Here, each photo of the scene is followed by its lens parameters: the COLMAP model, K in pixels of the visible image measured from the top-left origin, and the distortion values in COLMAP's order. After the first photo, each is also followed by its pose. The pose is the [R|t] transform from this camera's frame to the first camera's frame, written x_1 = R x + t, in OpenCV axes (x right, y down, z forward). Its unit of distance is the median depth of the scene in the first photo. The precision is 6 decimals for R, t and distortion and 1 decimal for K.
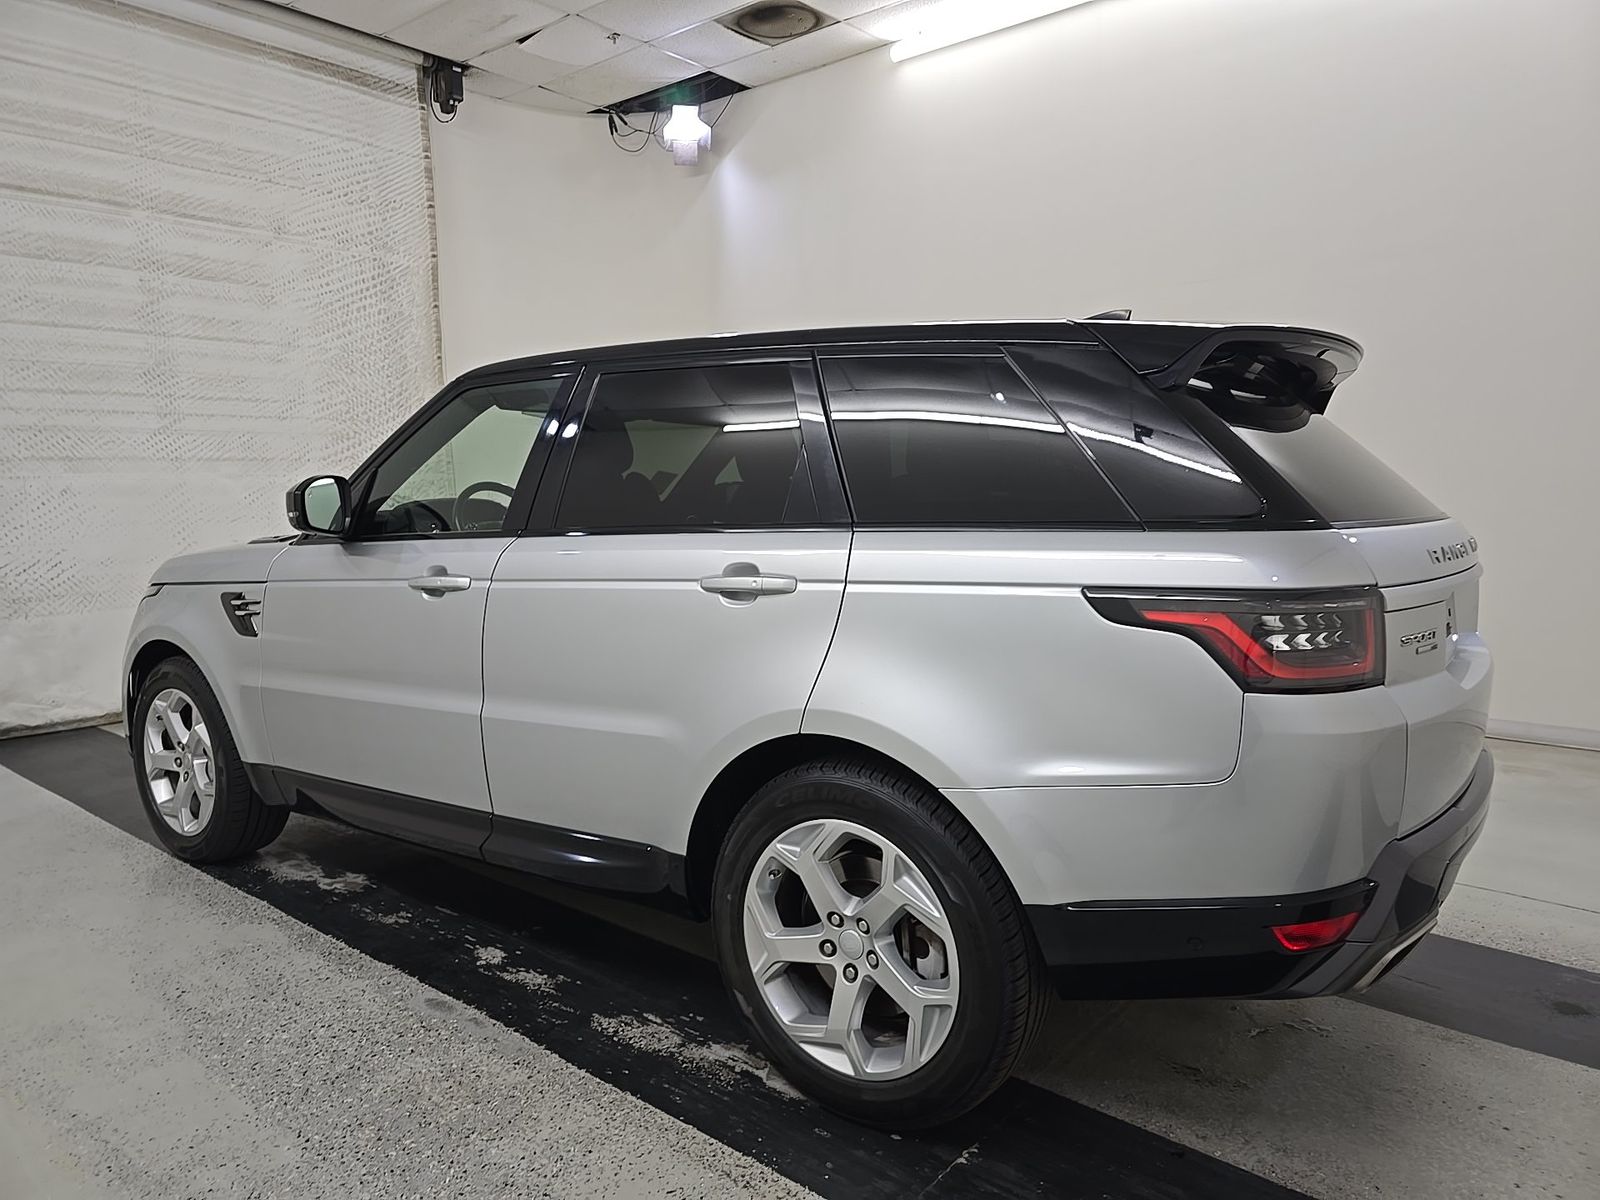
lens RADIAL K [[1068.9, 0, 806.4], [0, 1068.9, 598.8], [0, 0, 1]] dist [0.035040, -0.026596]
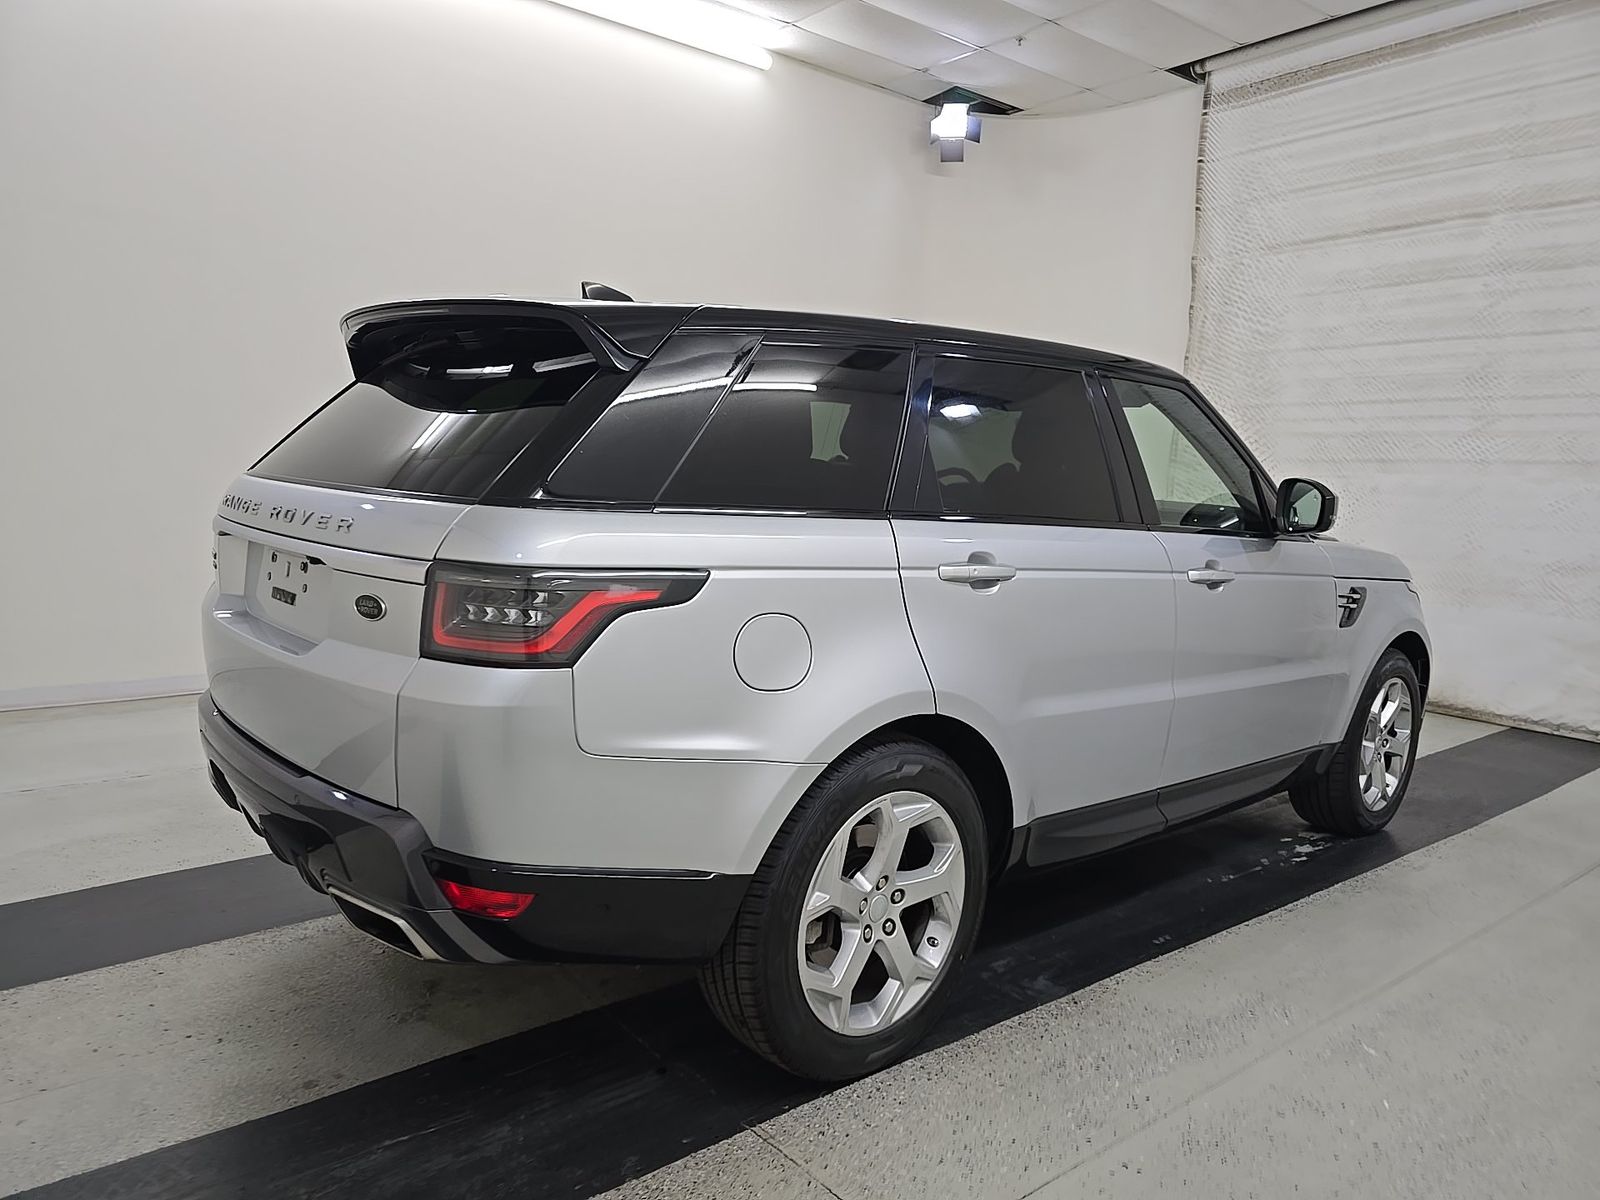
lens RADIAL K [[1068.9, 0, 785.6], [0, 1068.9, 598.7], [0, 0, 1]] dist [0.035040, -0.026596]
pose [[-0.205857, 0.119357, -0.971276, 0.530452], [-0.144327, 0.977977, 0.150770, -0.064664], [0.967880, 0.171219, -0.184097, 0.593549]]
